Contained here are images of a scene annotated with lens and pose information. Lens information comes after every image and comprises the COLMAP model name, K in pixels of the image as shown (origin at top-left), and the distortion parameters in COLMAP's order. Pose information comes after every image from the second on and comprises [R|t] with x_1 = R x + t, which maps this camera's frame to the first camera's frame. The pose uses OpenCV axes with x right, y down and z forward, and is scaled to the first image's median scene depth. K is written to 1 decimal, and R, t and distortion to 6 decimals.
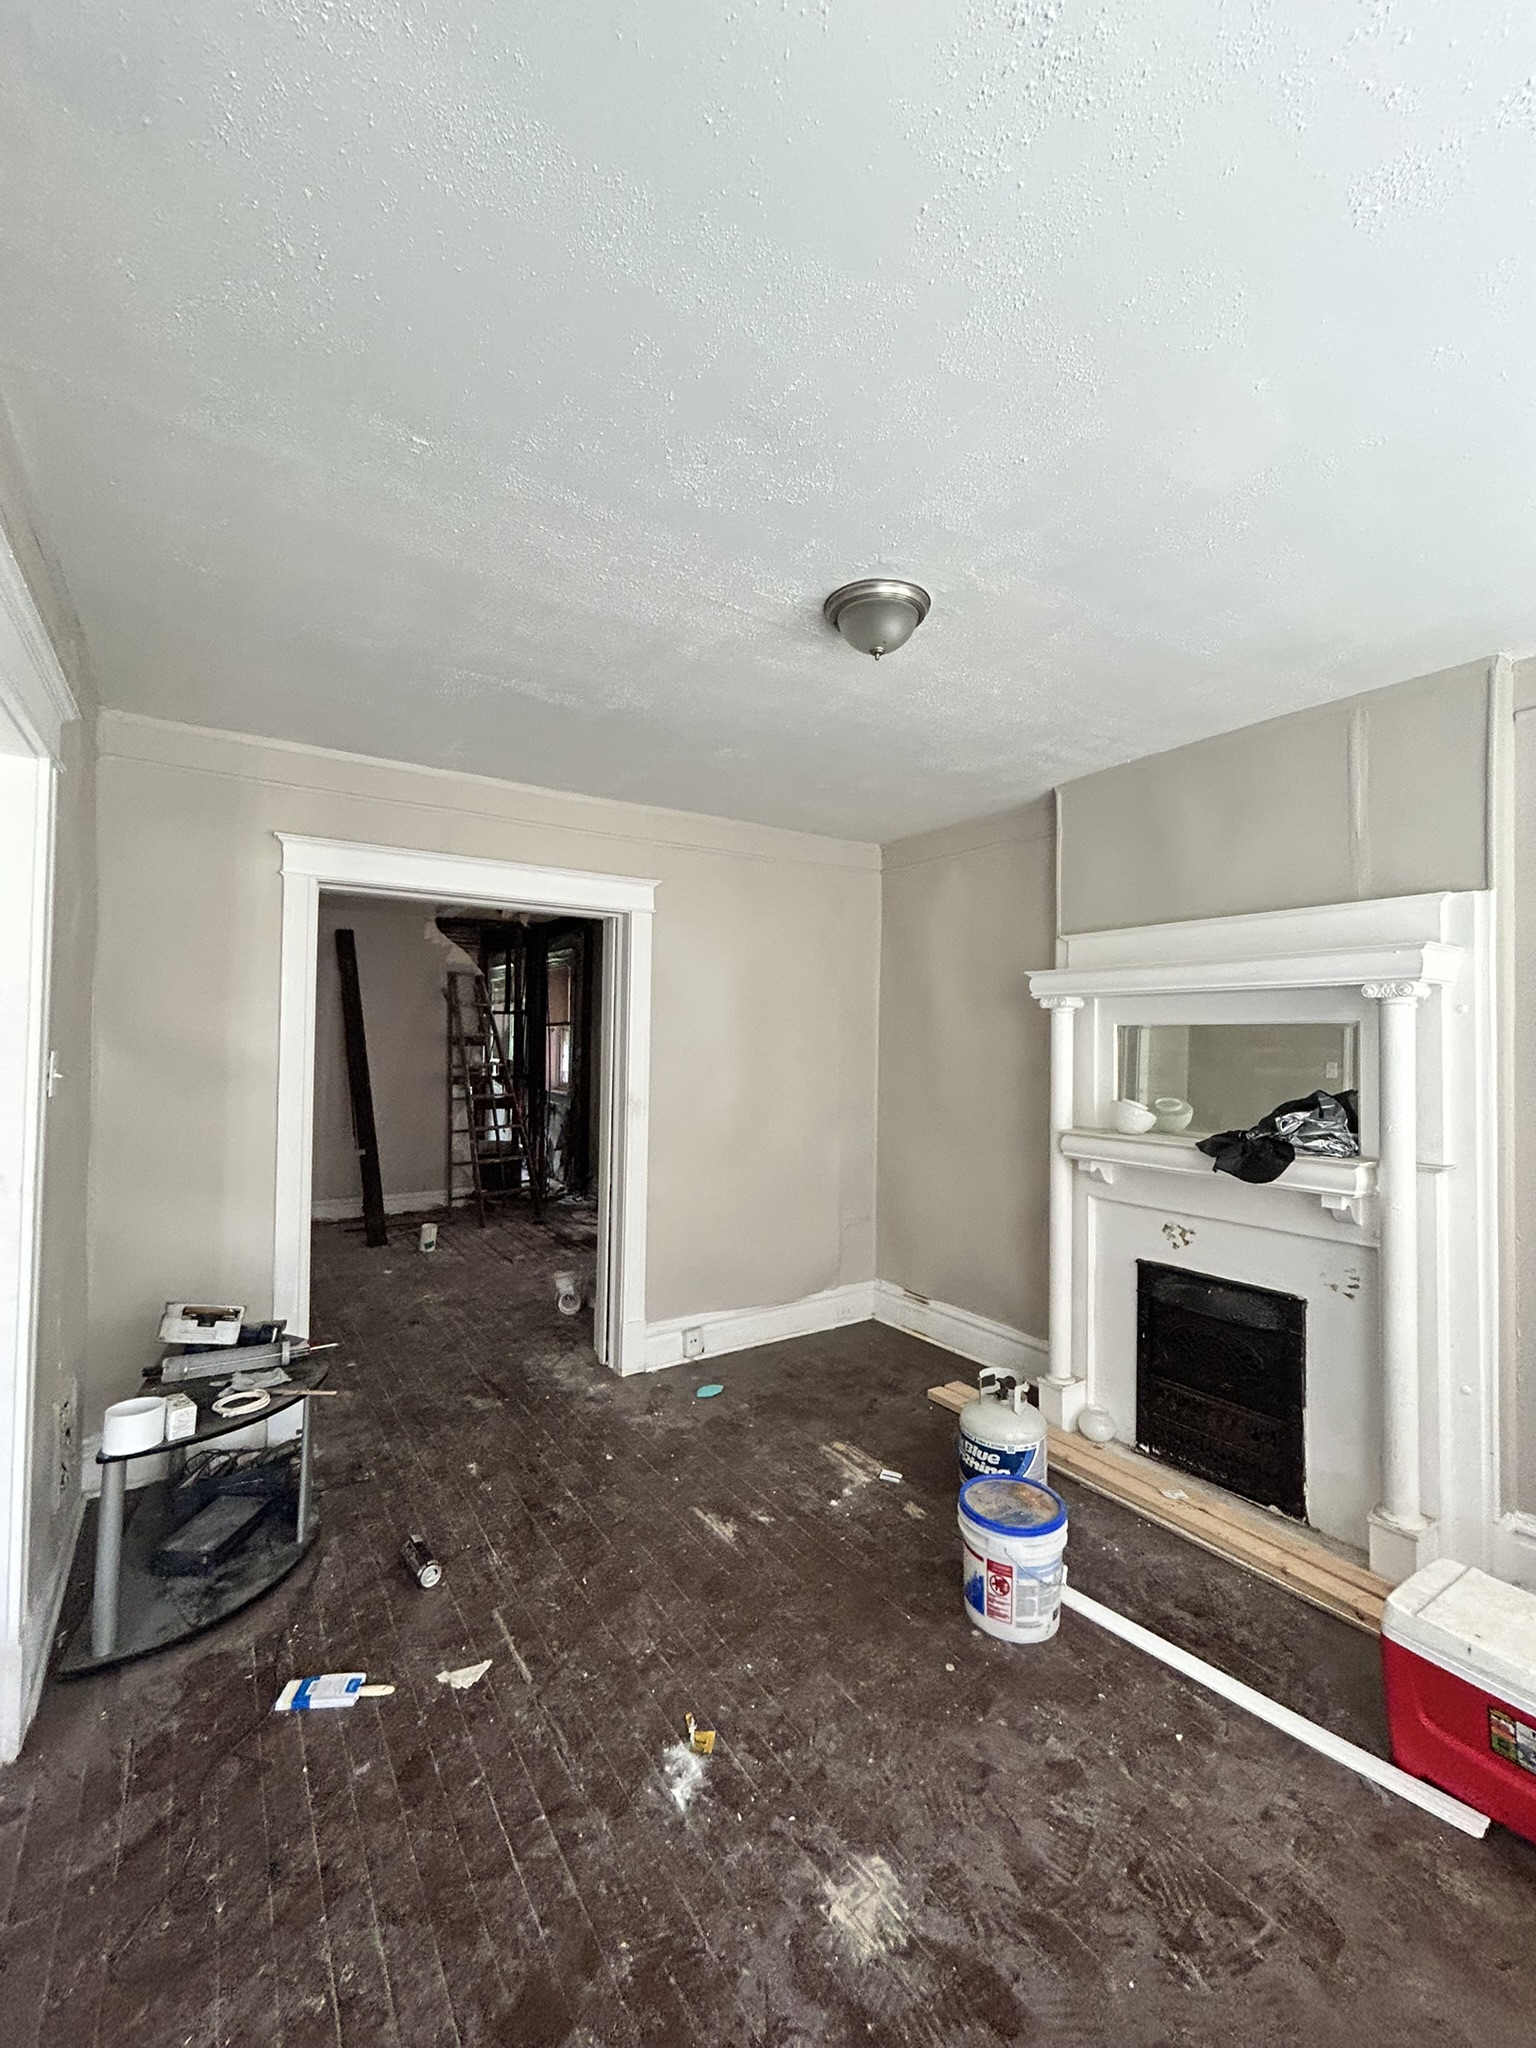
lens RADIAL K [[836.7, 0, 778.2], [0, 836.7, 1025.7], [0, 0, 1]] dist [-0.001325, 0.001255]
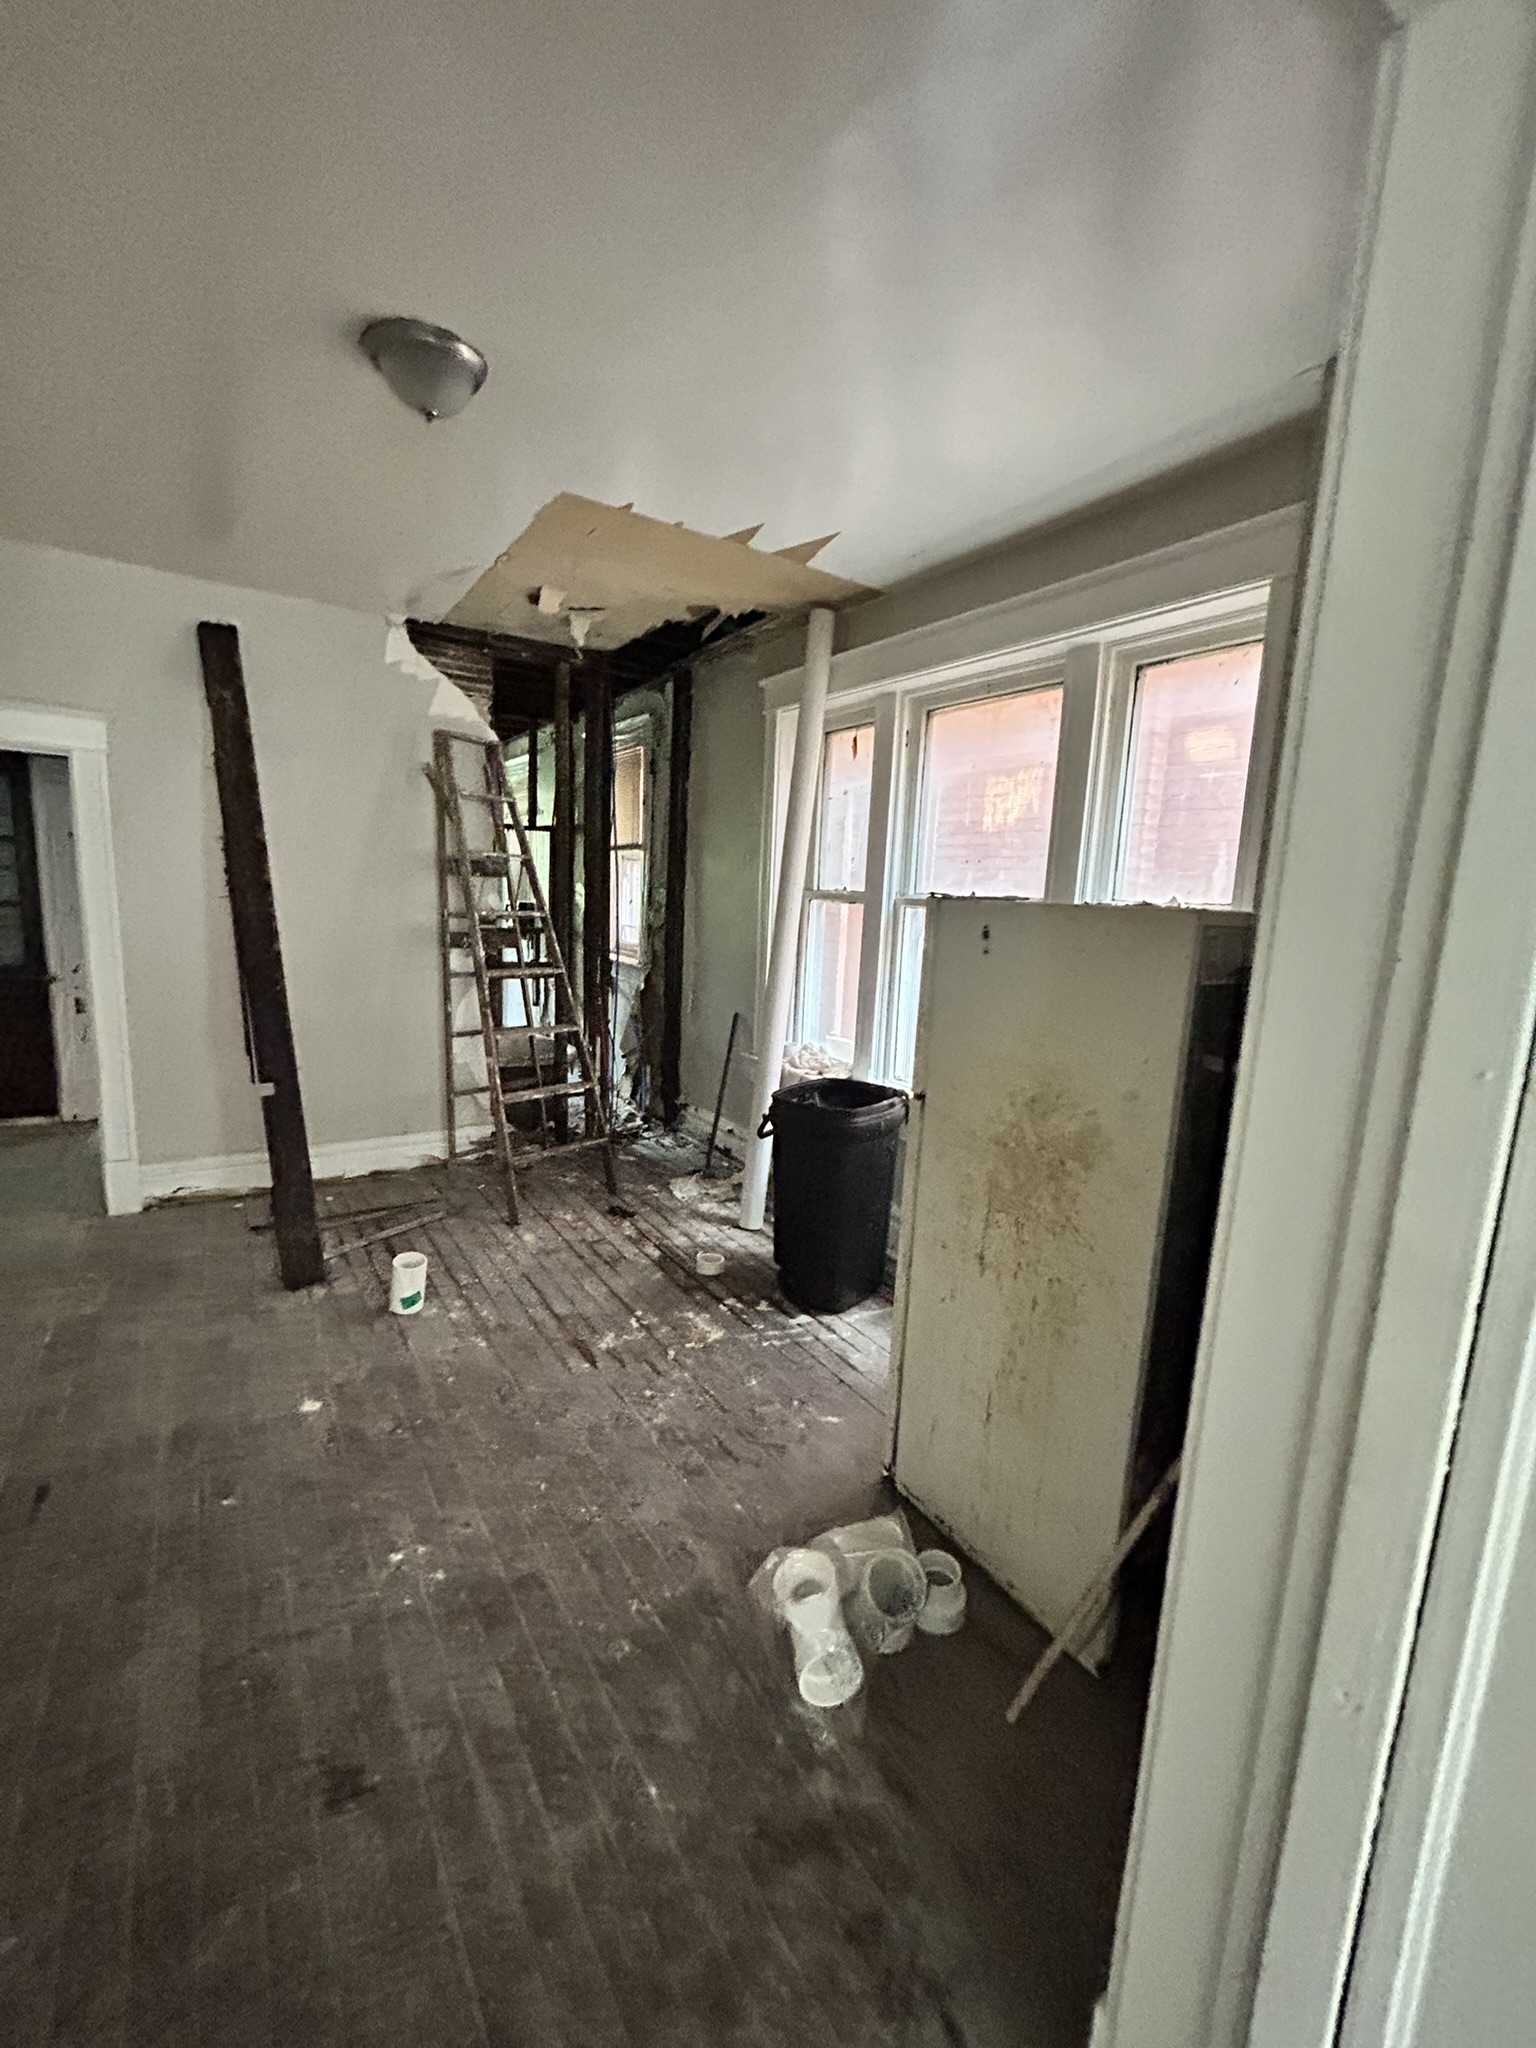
lens RADIAL K [[836.7, 0, 771.1], [0, 836.7, 1022.0], [0, 0, 1]] dist [-0.001325, 0.001255]
pose [[0.999494, 0.031237, -0.005925, -0.392318], [-0.029741, 0.984454, 0.173106, 0.039219], [0.011241, -0.172842, 0.984885, 1.022492]]
